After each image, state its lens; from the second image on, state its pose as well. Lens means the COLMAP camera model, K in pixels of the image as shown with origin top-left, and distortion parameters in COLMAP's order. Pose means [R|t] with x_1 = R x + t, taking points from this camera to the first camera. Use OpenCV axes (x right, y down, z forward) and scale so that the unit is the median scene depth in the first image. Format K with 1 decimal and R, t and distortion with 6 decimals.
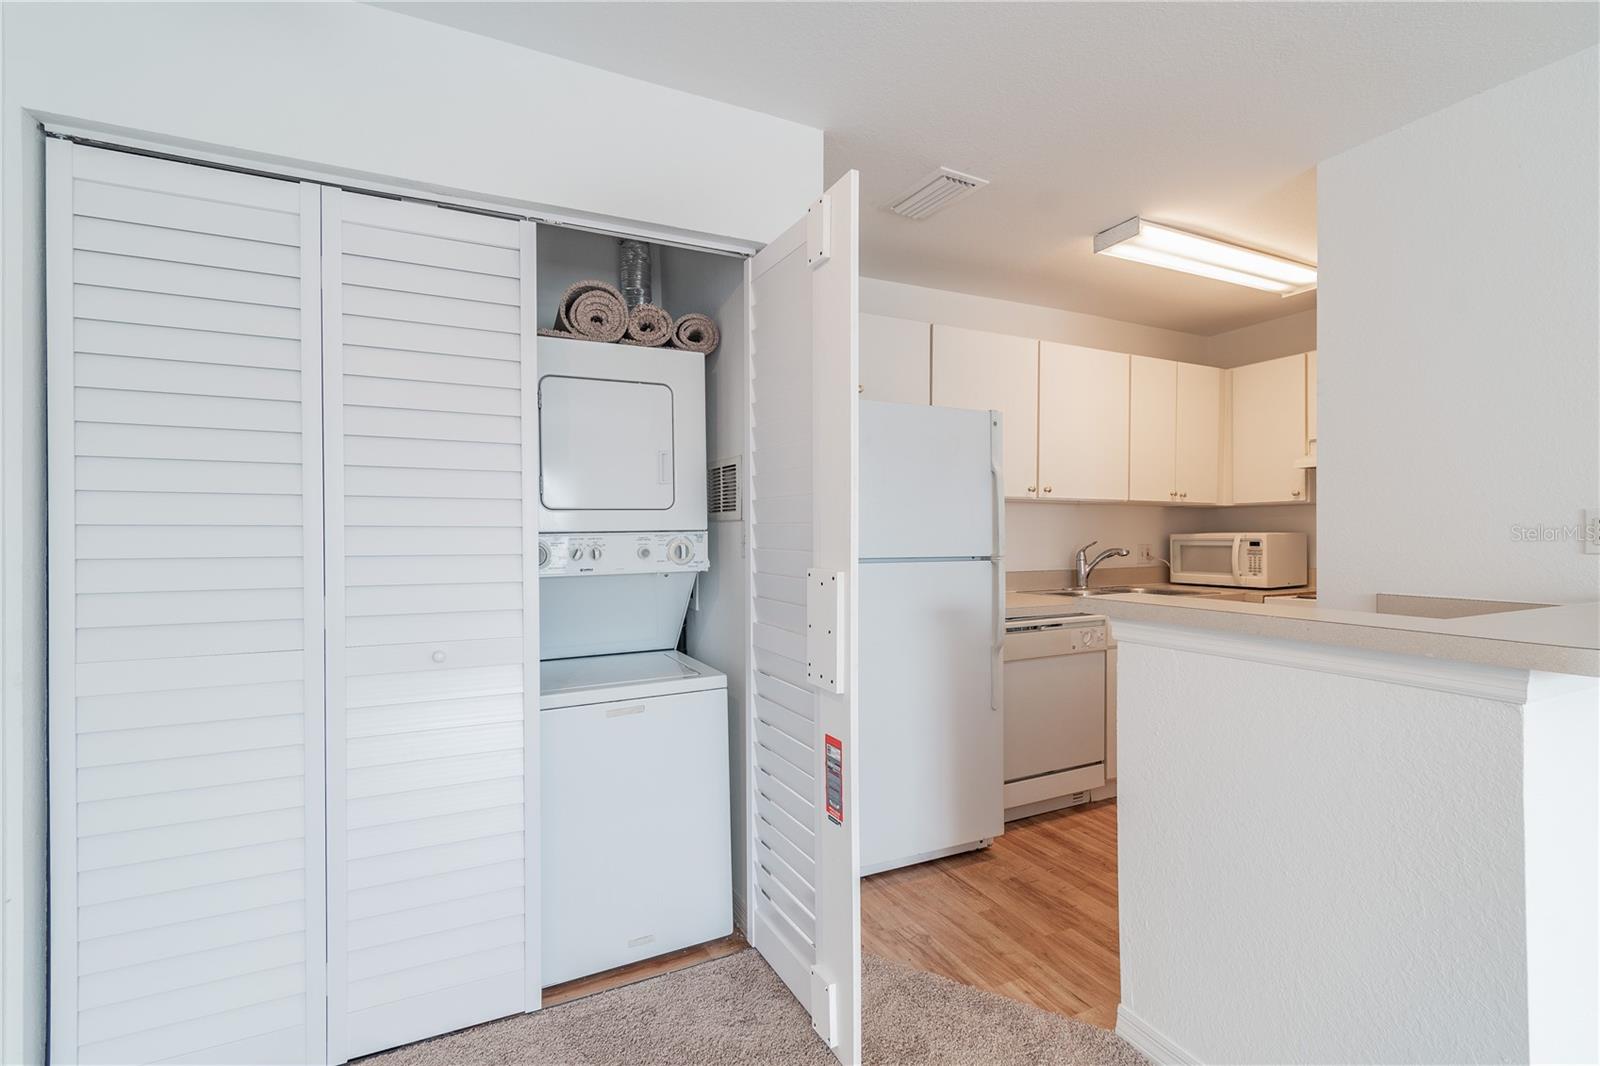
lens RADIAL K [[737.2, 0, 800.0], [0, 737.2, 533.0], [0, 0, 1]] dist [-0.001352, -0.000406]
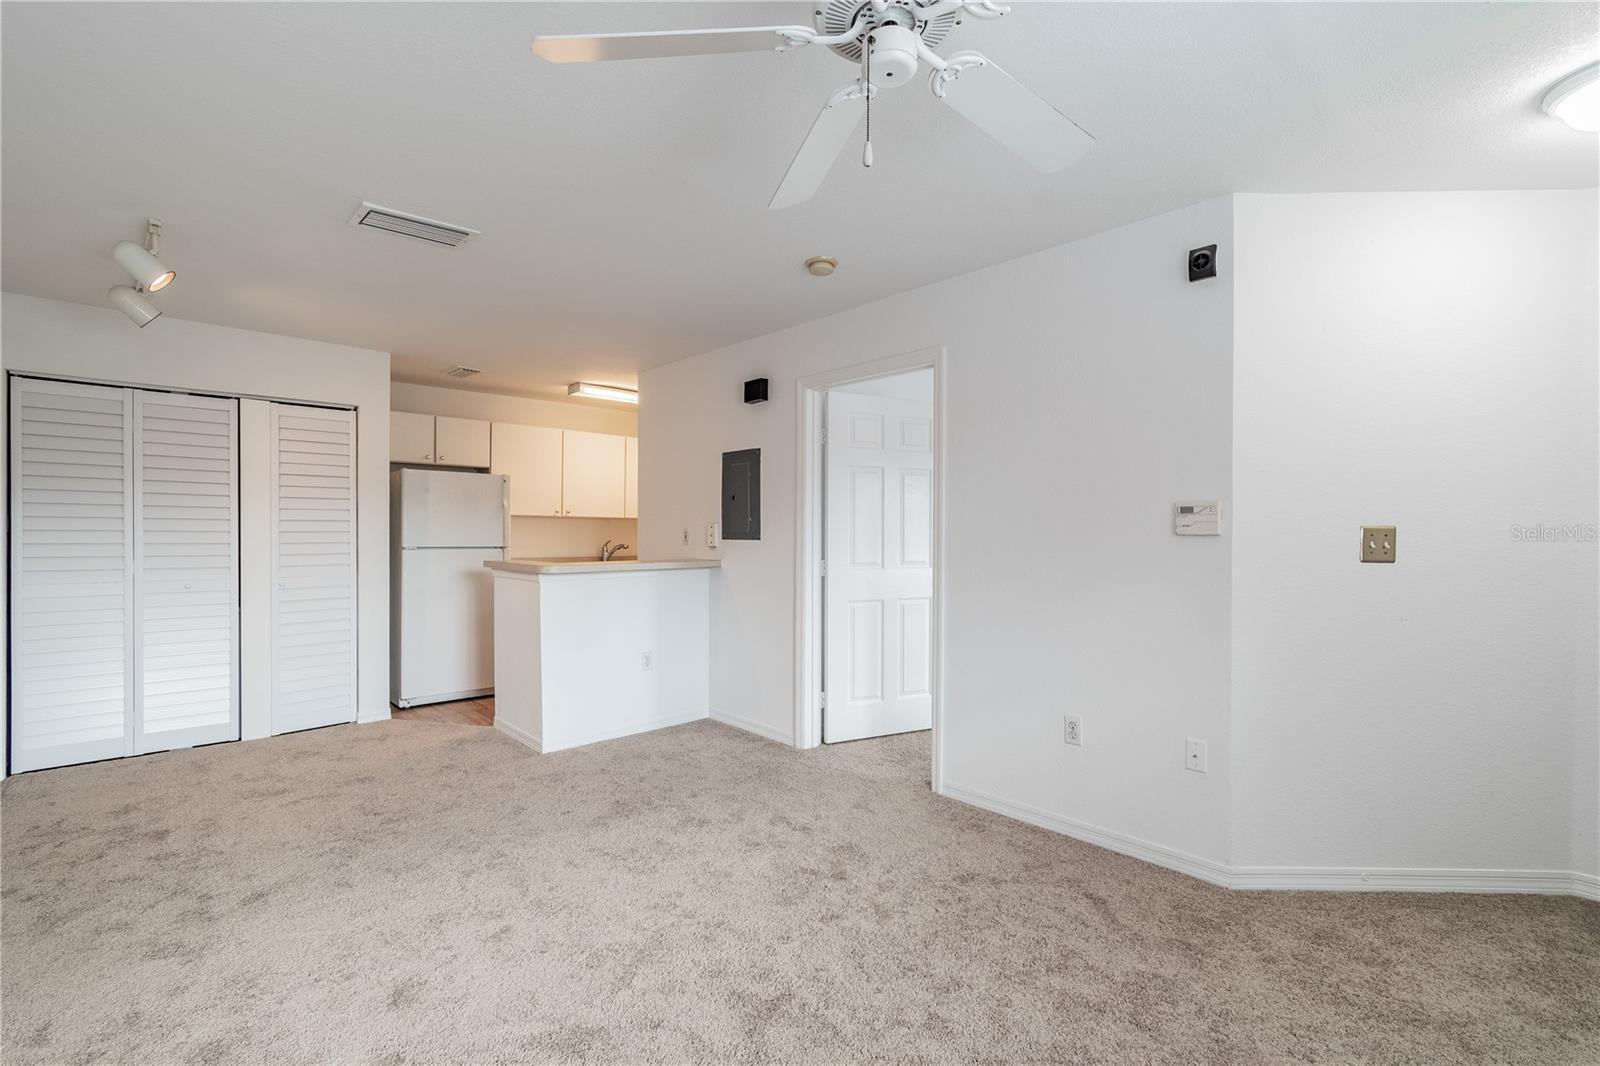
lens RADIAL K [[701.8, 0, 755.3], [0, 701.8, 538.5], [0, 0, 1]] dist [-0.002417, -0.000325]
pose [[0.966002, 0.005378, 0.258477, 0.301701], [-0.007198, 0.999956, 0.006097, -0.005559], [-0.258433, -0.007750, 0.965998, -0.724124]]
